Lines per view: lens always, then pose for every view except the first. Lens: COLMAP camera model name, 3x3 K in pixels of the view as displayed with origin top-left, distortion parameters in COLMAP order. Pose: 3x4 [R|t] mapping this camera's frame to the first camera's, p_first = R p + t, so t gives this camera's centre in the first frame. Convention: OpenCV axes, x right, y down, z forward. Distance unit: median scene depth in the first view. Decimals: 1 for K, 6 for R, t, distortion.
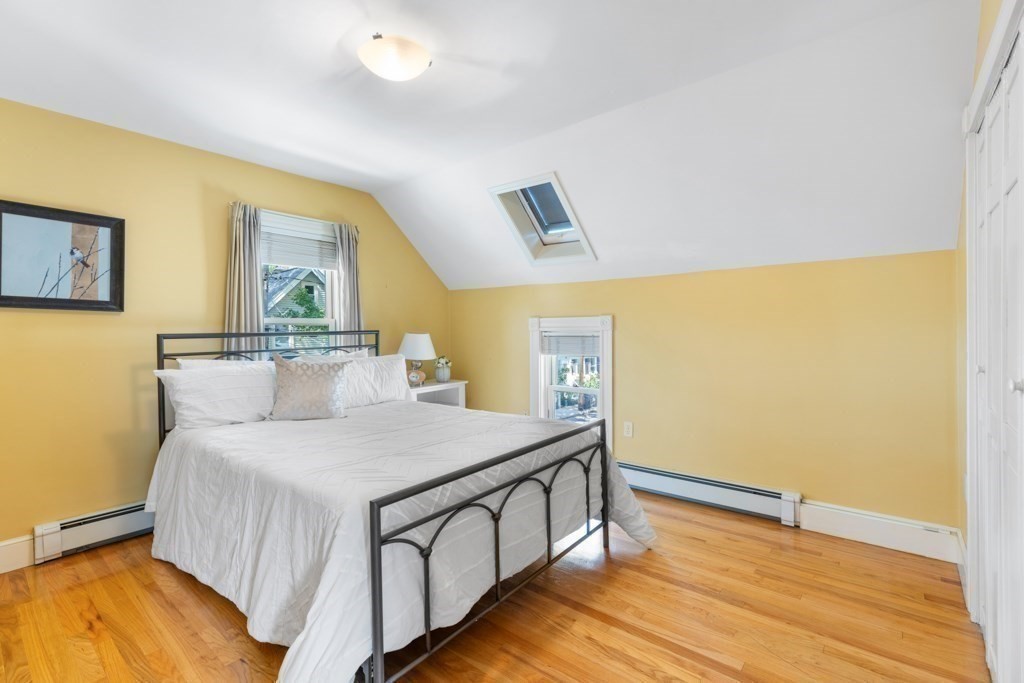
lens RADIAL K [[462.7, 0, 511.2], [0, 462.7, 333.9], [0, 0, 1]] dist [0.005046, -0.000356]
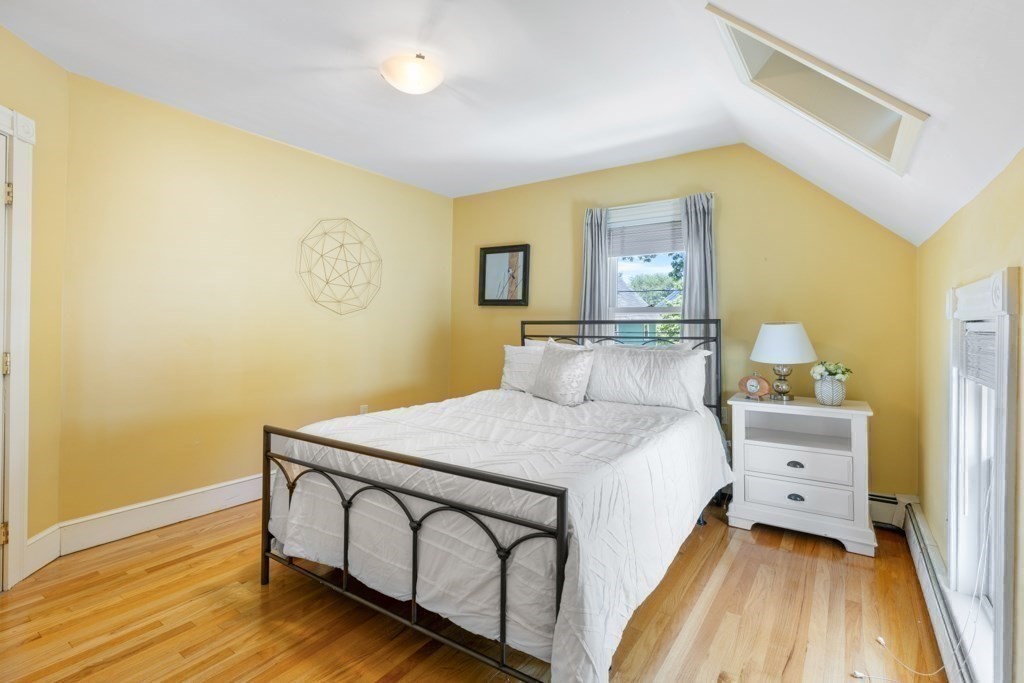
lens RADIAL K [[462.7, 0, 526.6], [0, 462.7, 326.7], [0, 0, 1]] dist [0.005046, -0.000356]
pose [[0.100101, 0.013020, -0.994892, 0.665534], [-0.016351, 0.999801, 0.011439, 0.002165], [0.994843, 0.015123, 0.100294, 0.870223]]
